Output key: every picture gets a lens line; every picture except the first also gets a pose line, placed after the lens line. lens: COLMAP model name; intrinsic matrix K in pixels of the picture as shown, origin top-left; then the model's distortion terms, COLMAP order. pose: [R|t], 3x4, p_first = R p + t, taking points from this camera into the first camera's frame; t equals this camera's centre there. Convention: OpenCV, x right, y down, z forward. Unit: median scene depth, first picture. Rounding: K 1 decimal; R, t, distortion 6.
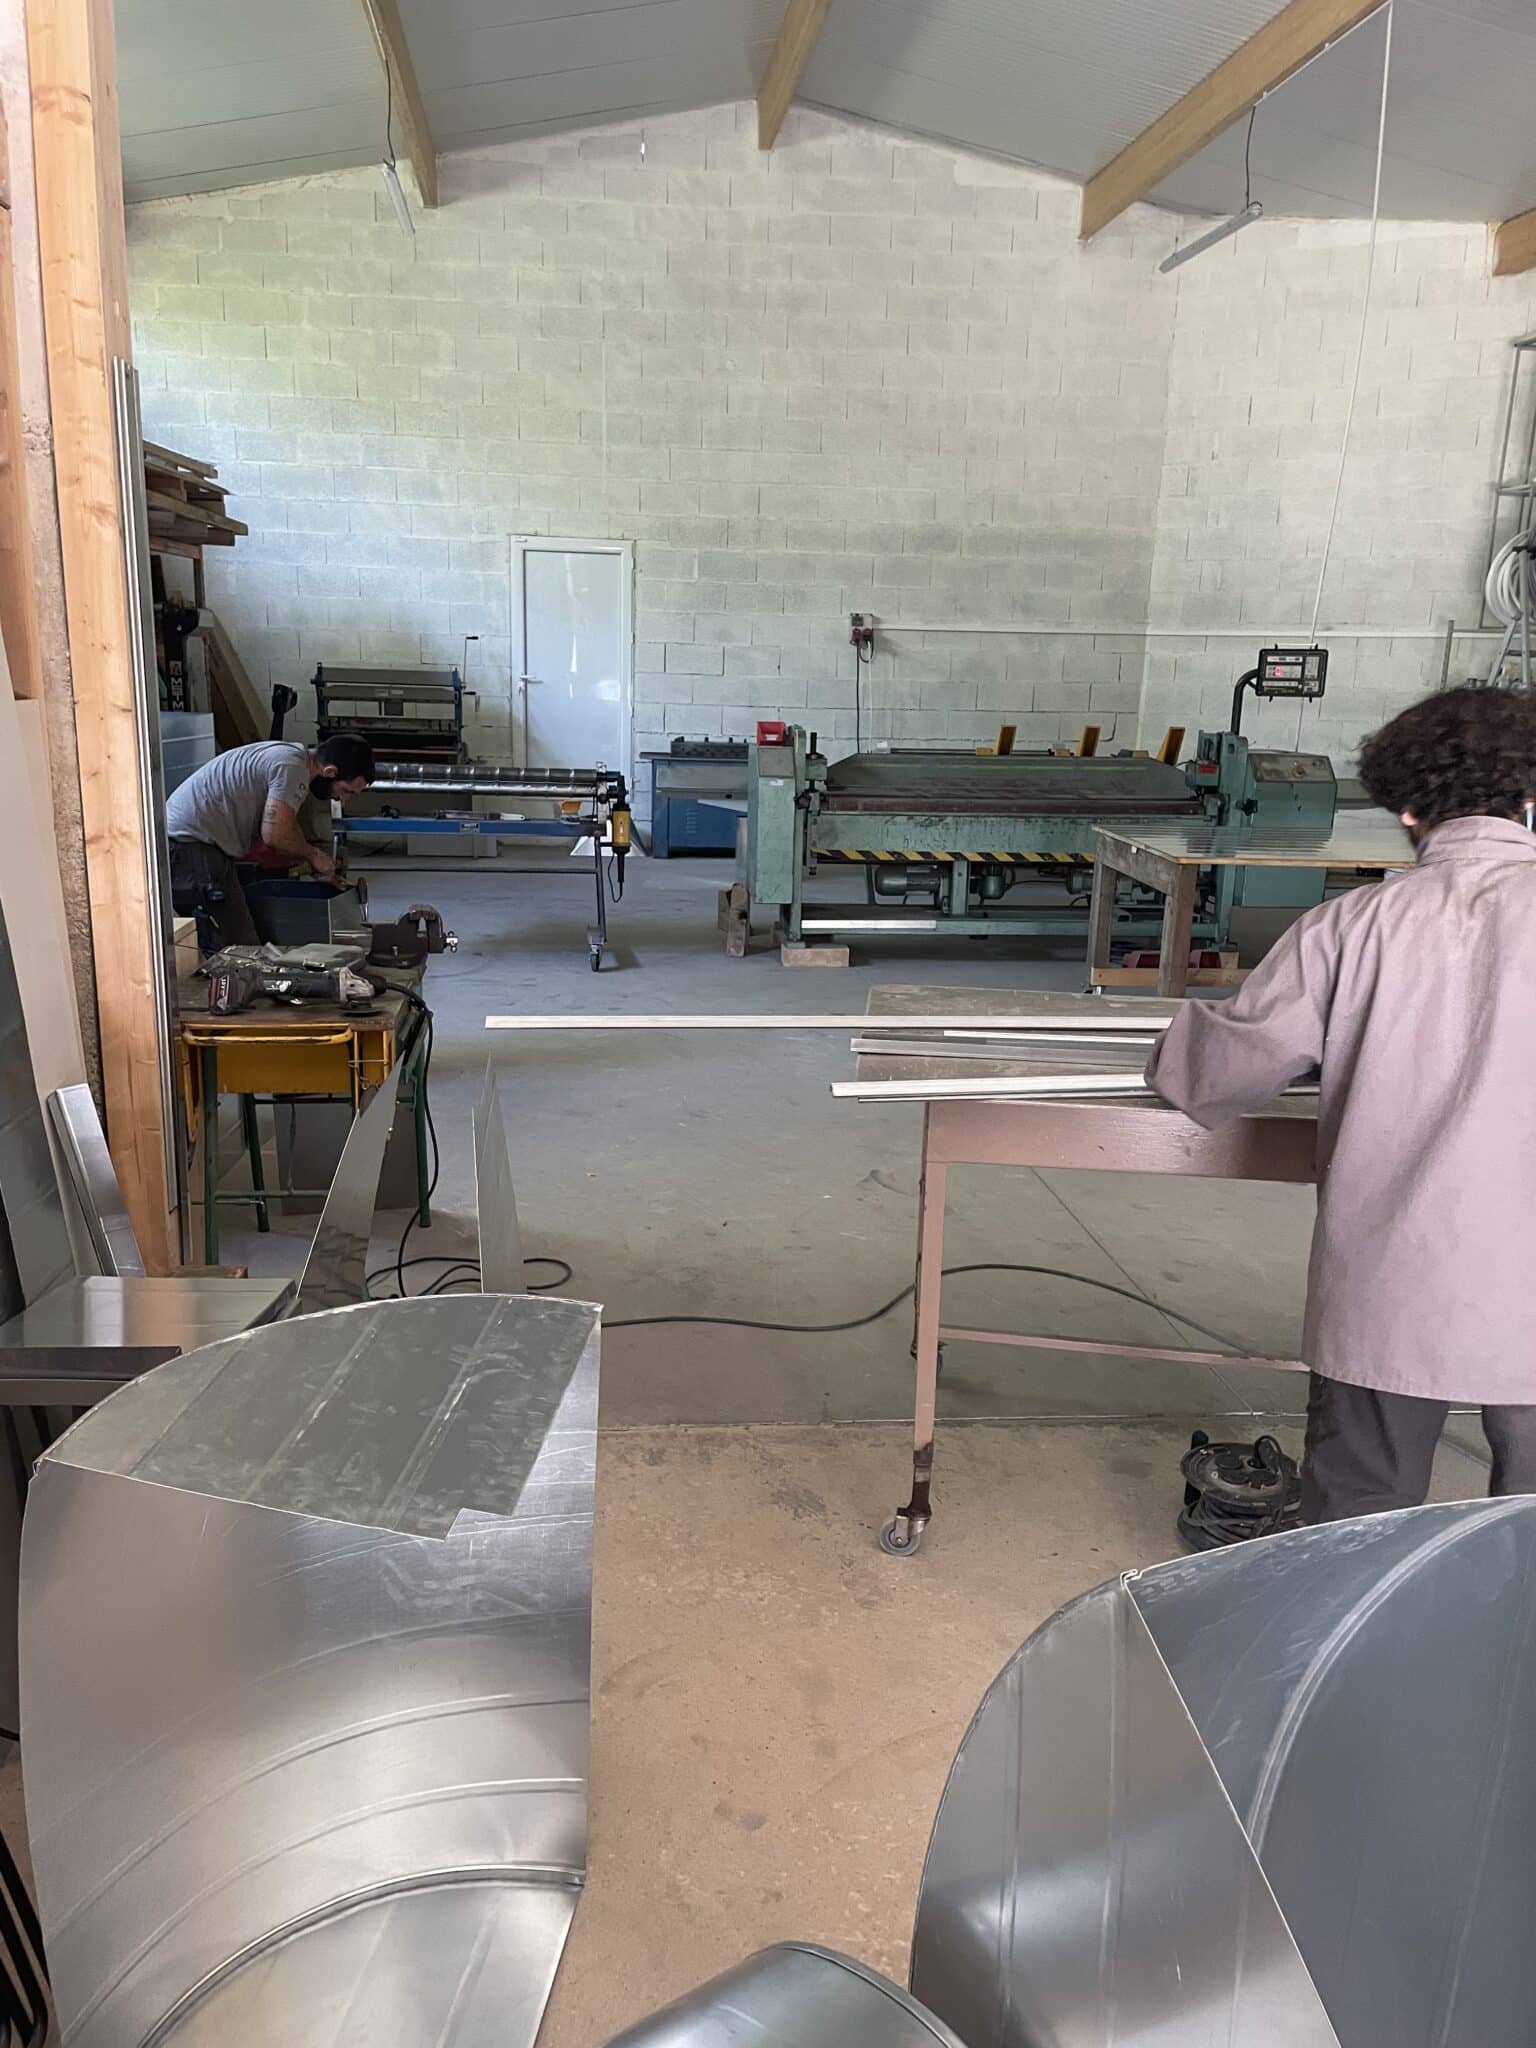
lens RADIAL K [[1552.4, 0, 770.2], [0, 1552.4, 1036.9], [0, 0, 1]] dist [0.093922, -0.124448]
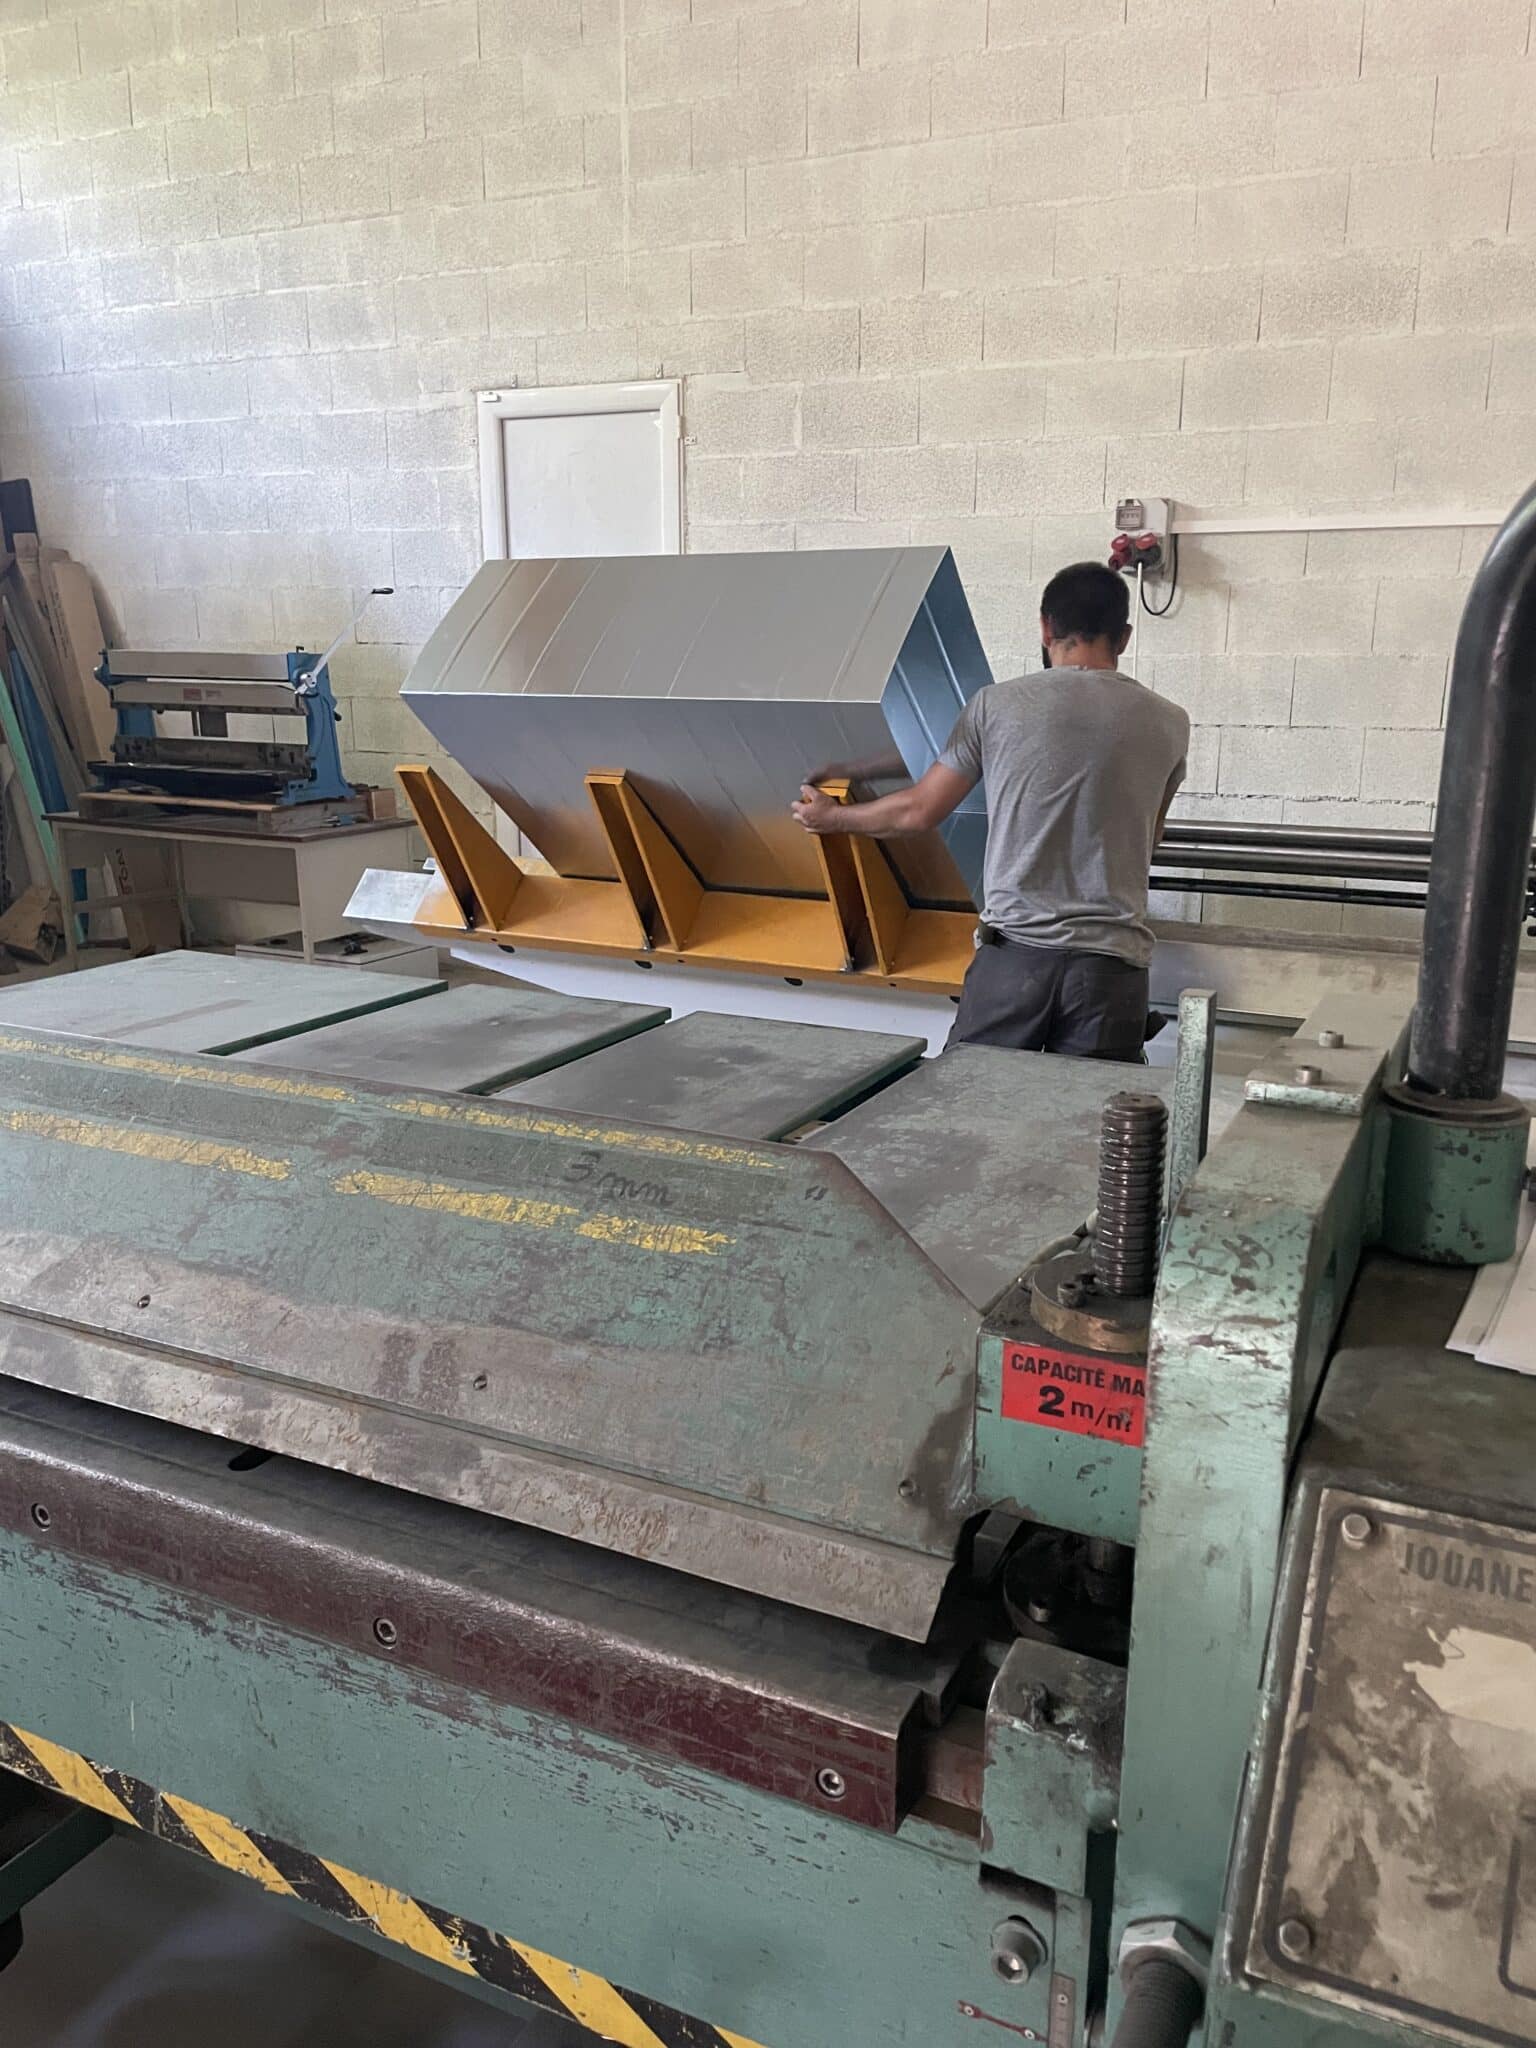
lens RADIAL K [[1556.1, 0, 772.6], [0, 1556.1, 1053.7], [0, 0, 1]] dist [0.088789, -0.117725]
pose [[0.850600, 0.113677, -0.513379, 0.221344], [-0.106169, 0.993372, 0.044054, -0.138624], [0.514984, 0.017032, 0.857031, 0.624374]]
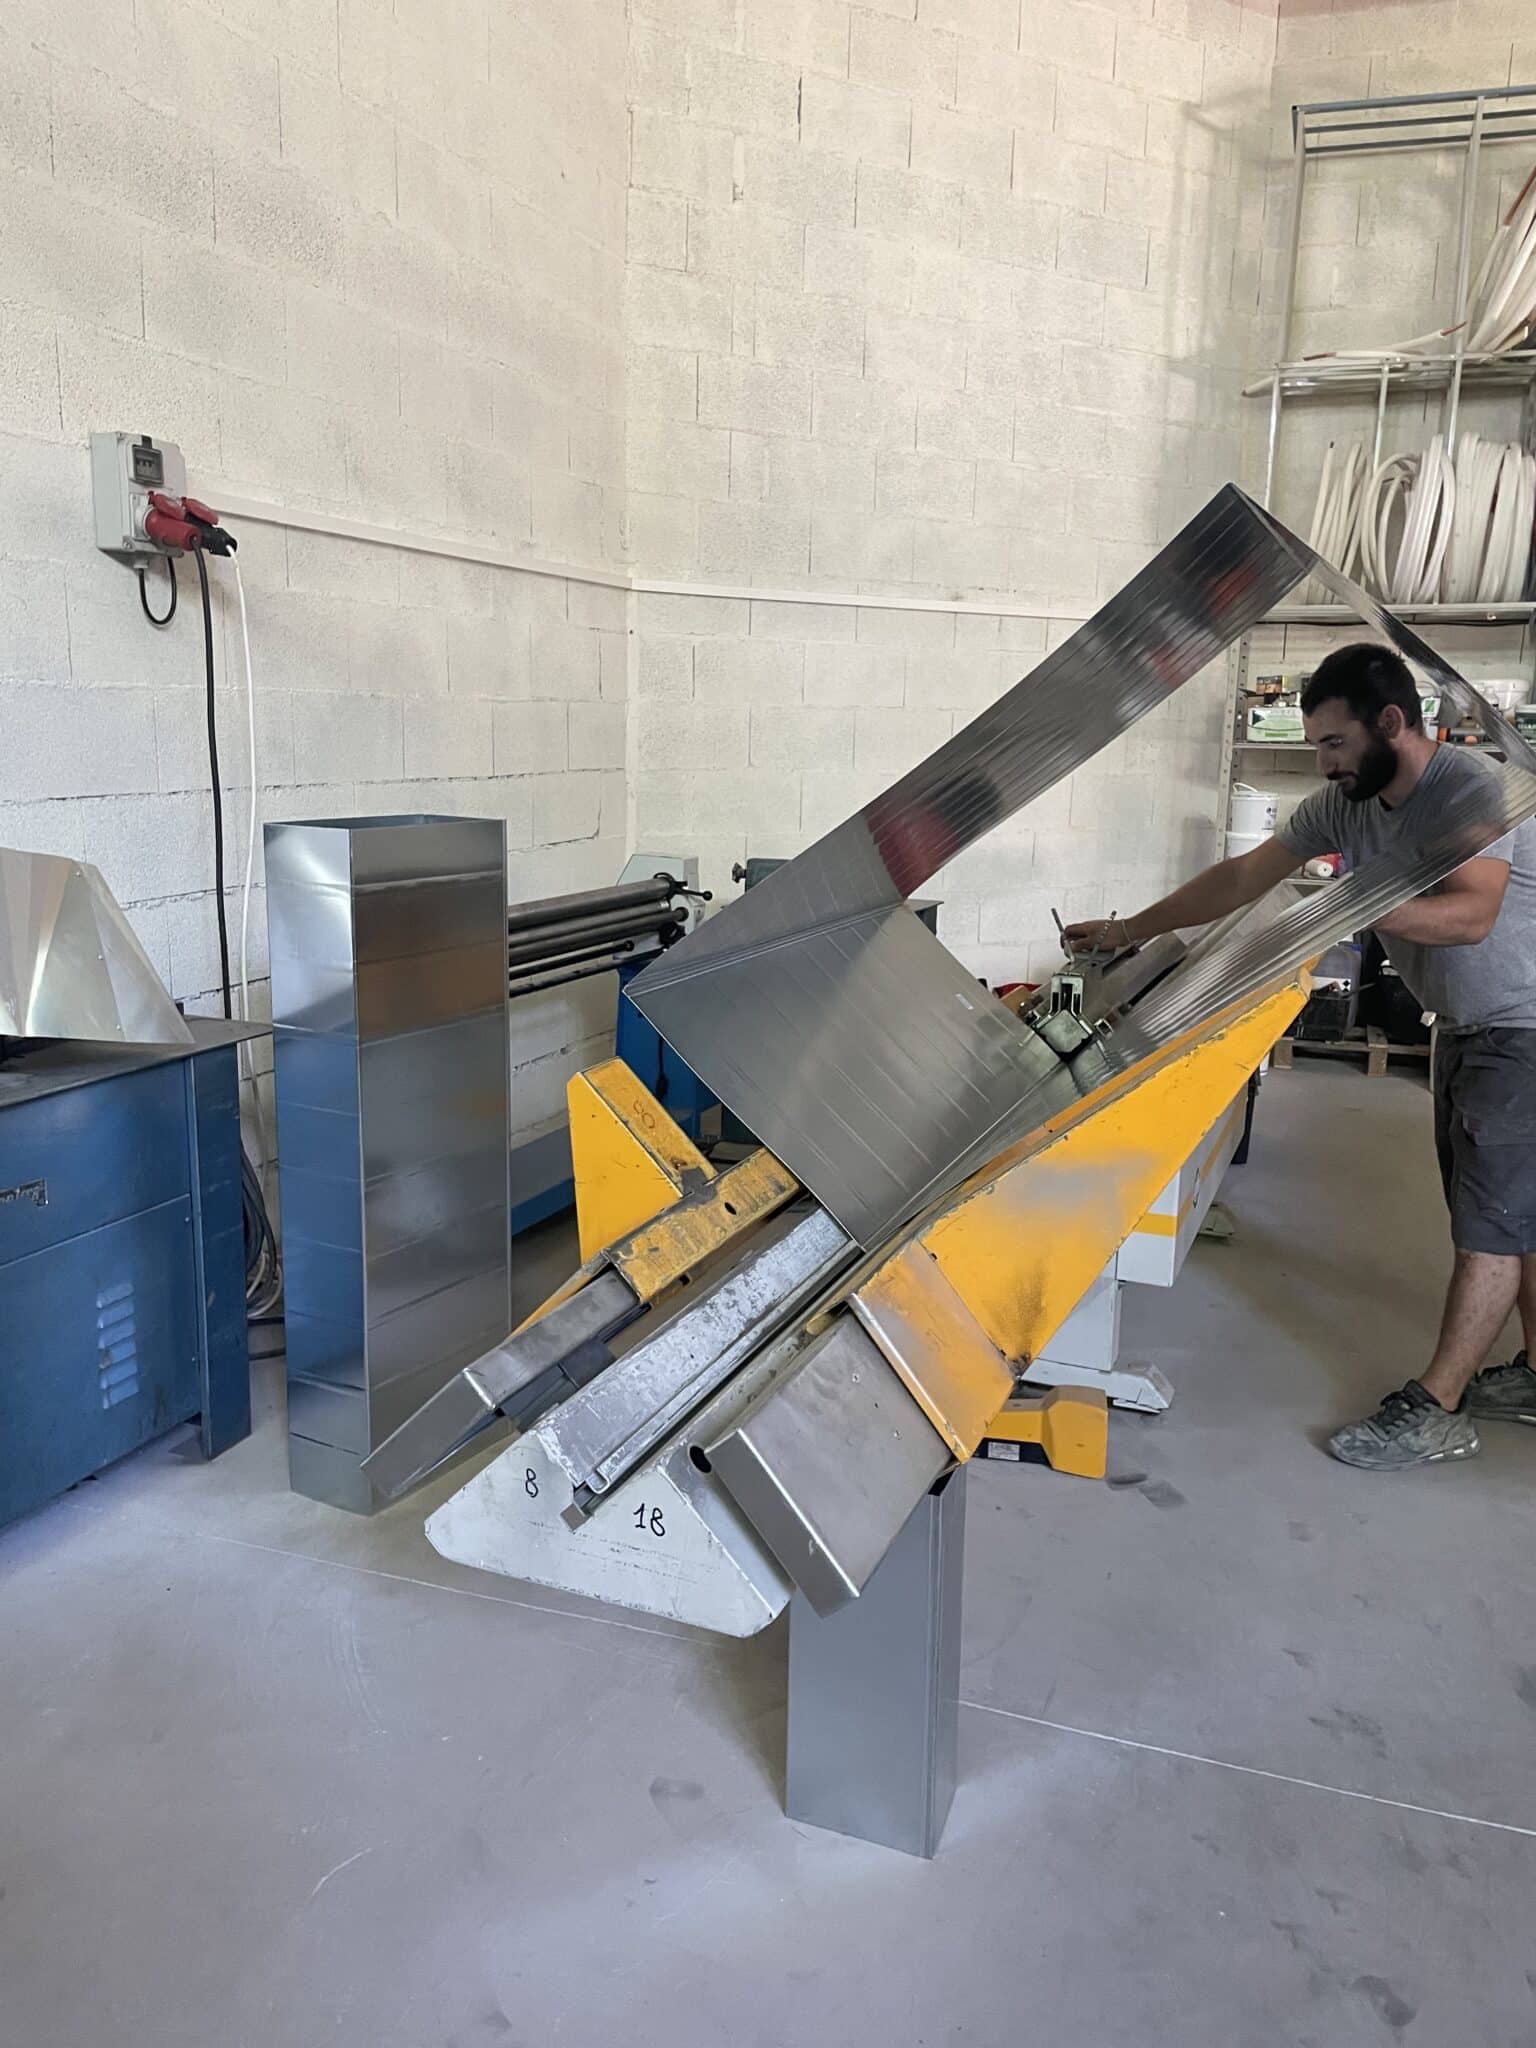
lens RADIAL K [[1555.5, 0, 766.4], [0, 1555.5, 1025.5], [0, 0, 1]] dist [0.091906, -0.125242]
pose [[0.454797, -0.186063, 0.870942, -0.153061], [0.196205, 0.974838, 0.105802, -0.193779], [-0.868713, 0.122765, 0.479860, 0.844213]]
